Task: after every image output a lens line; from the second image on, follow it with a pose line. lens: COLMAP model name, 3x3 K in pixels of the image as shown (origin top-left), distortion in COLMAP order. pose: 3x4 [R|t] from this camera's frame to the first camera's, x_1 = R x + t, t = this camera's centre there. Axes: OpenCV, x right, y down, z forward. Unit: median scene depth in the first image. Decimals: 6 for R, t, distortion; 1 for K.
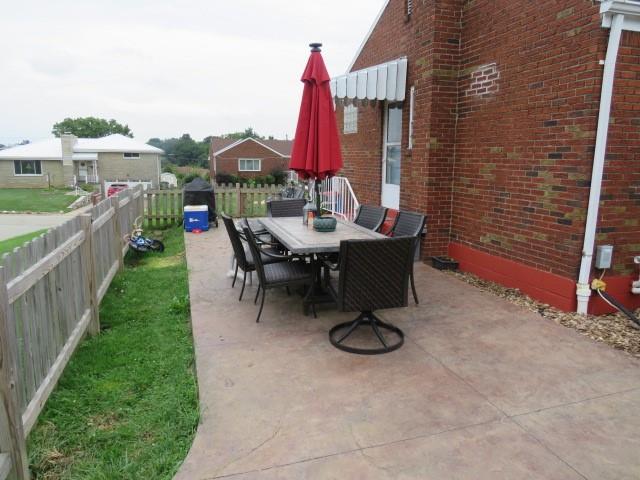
lens RADIAL K [[457.7, 0, 318.1], [0, 457.7, 237.6], [0, 0, 1]] dist [0.004624, 0.005983]
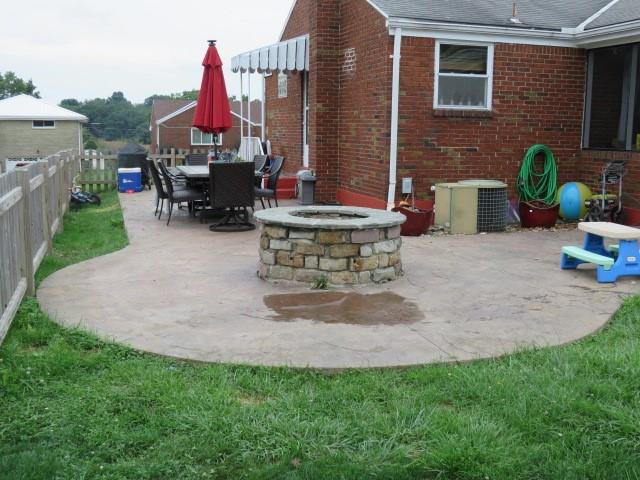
lens RADIAL K [[729.4, 0, 321.7], [0, 729.4, 240.4], [0, 0, 1]] dist [-0.052325, 0.000000]
pose [[0.999988, 0.001516, -0.004723, 0.218846], [-0.001612, 0.999790, -0.020428, 0.159062], [0.004691, 0.020435, 0.999780, -0.792121]]
